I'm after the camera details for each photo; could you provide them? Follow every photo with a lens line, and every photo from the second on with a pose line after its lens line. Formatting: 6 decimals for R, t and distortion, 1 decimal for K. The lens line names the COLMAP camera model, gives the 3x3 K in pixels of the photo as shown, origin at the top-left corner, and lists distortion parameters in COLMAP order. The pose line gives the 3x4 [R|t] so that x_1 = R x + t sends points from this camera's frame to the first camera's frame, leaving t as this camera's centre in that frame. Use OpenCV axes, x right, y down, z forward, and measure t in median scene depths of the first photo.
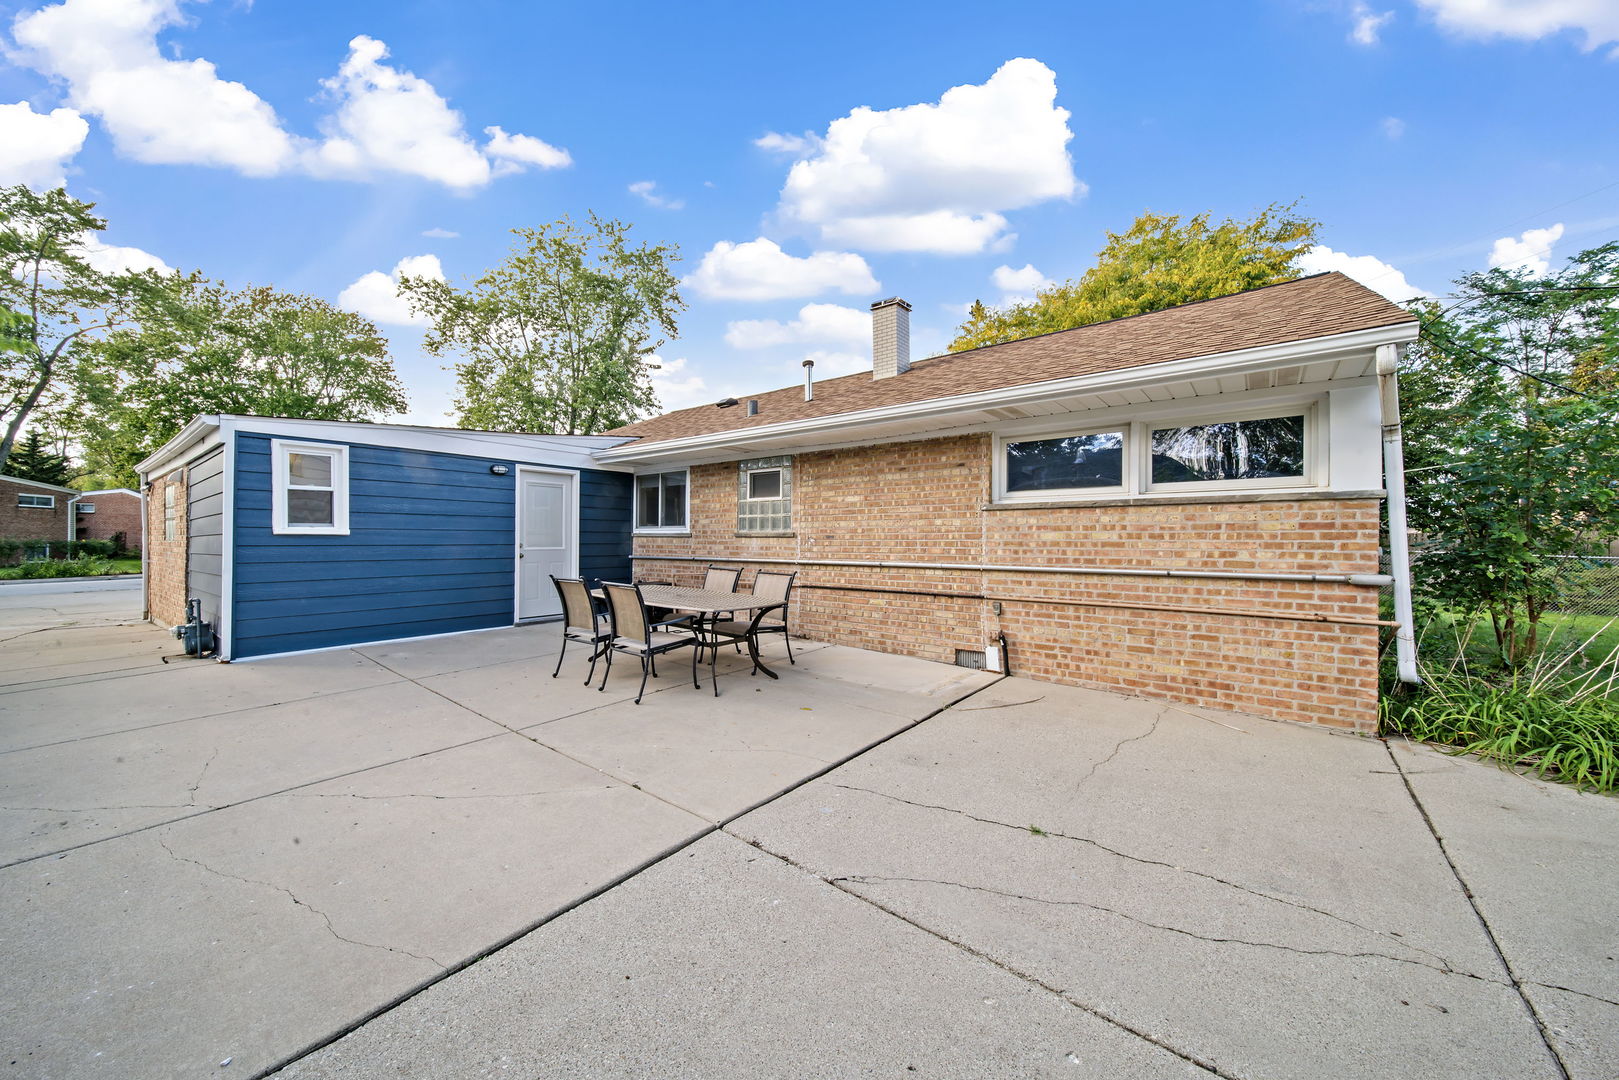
lens RADIAL K [[569.8, 0, 794.3], [0, 569.8, 540.3], [0, 0, 1]] dist [0.005777, -0.000156]
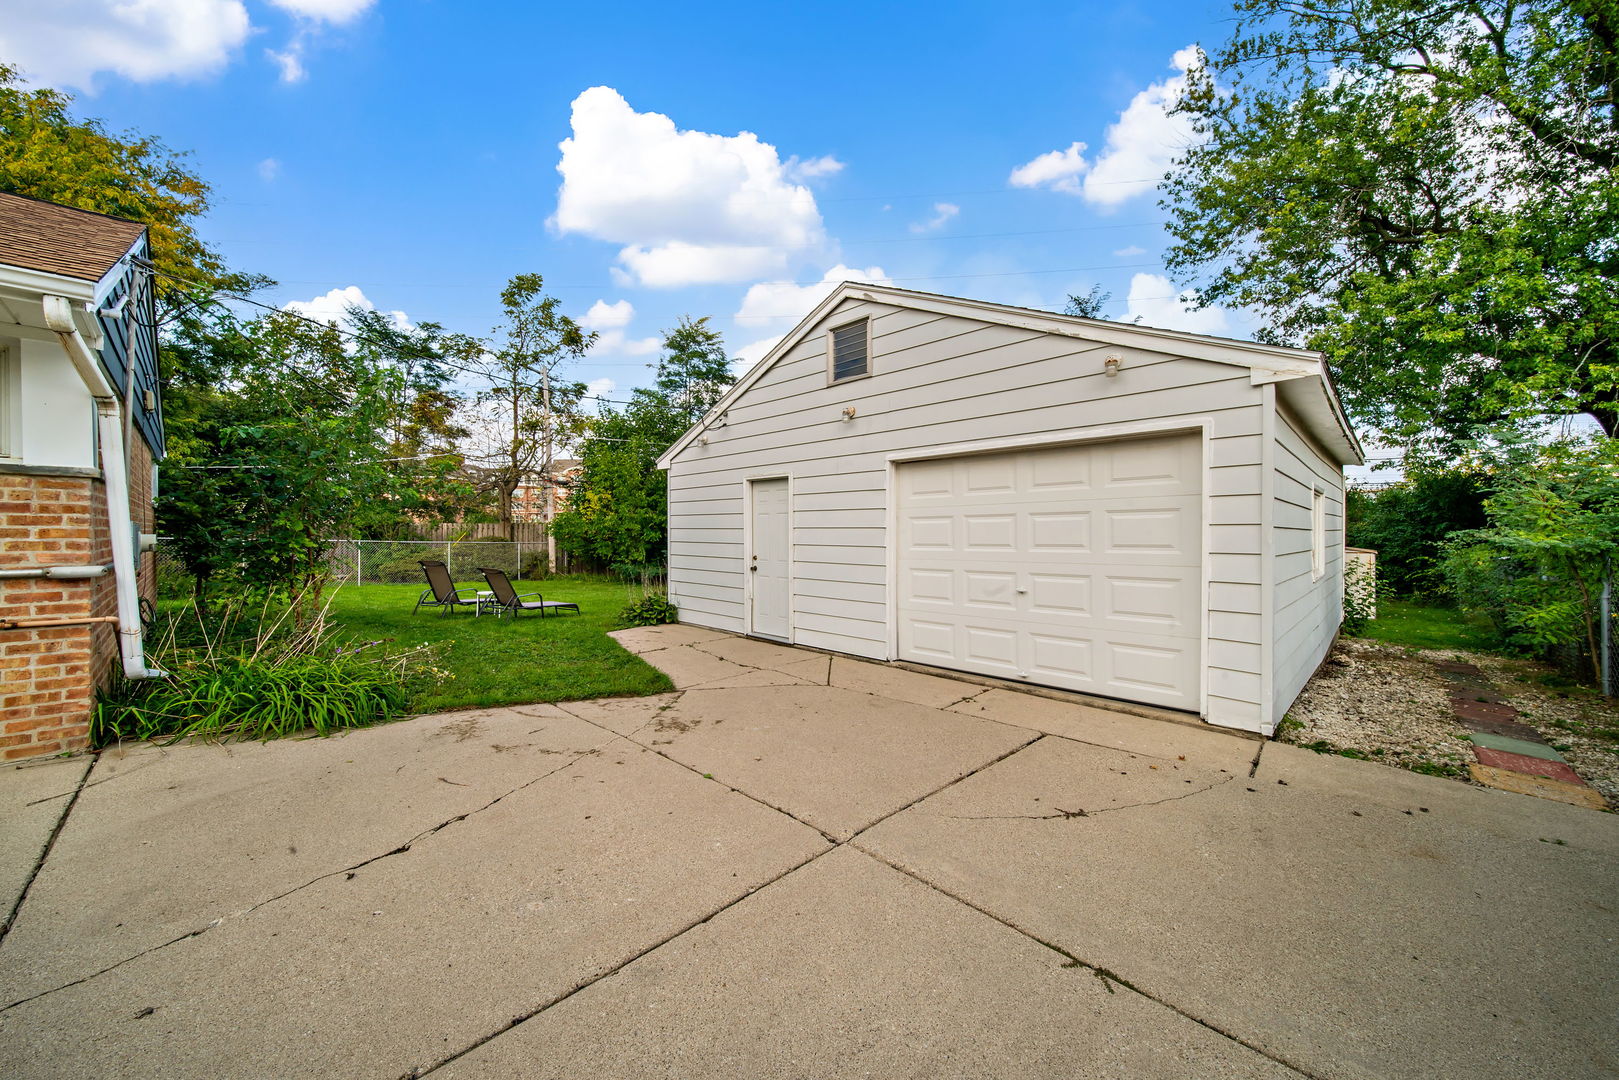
lens RADIAL K [[574.1, 0, 802.1], [0, 574.1, 529.6], [0, 0, 1]] dist [0.003411, -0.000339]
pose [[0.116680, 0.002242, 0.993167, 0.141013], [0.000397, 0.999997, -0.002304, 0.004061], [-0.993170, 0.000663, 0.116678, -0.093303]]
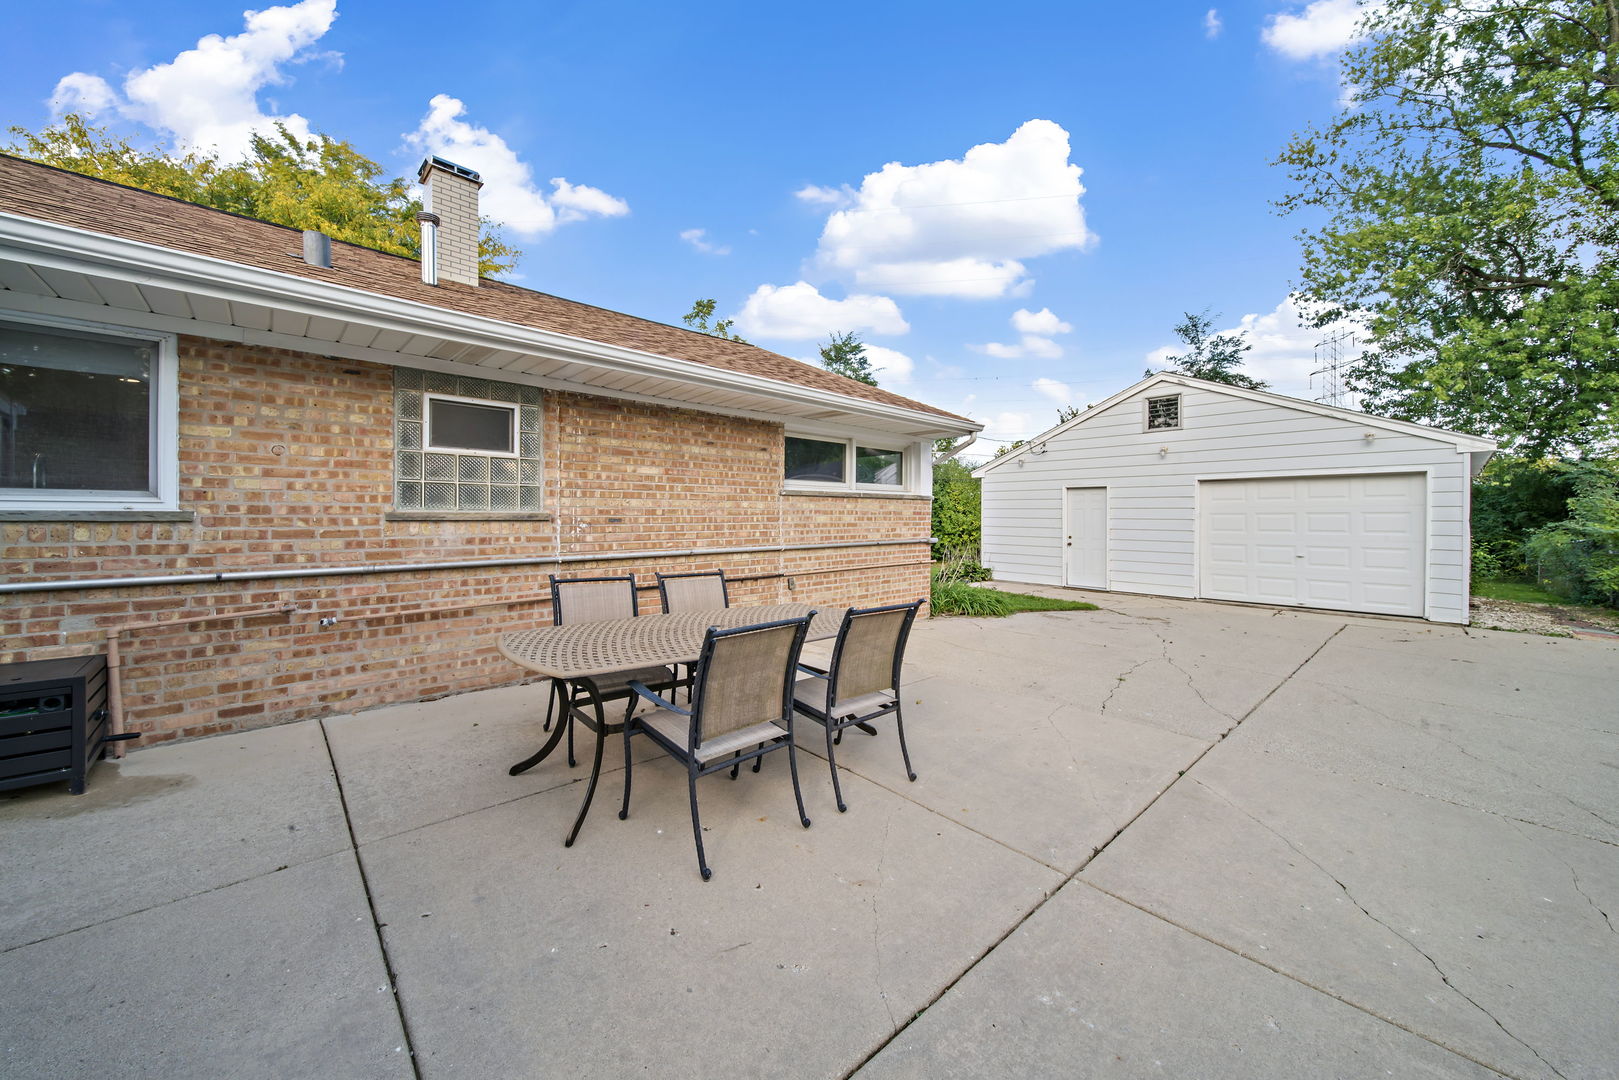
lens RADIAL K [[566.8, 0, 809.8], [0, 566.8, 512.5], [0, 0, 1]] dist [0.001817, -0.000133]
pose [[0.161184, 0.001550, 0.986923, -0.719692], [-0.002485, 0.999996, -0.001165, -0.018213], [-0.986921, -0.002265, 0.161187, 0.773115]]
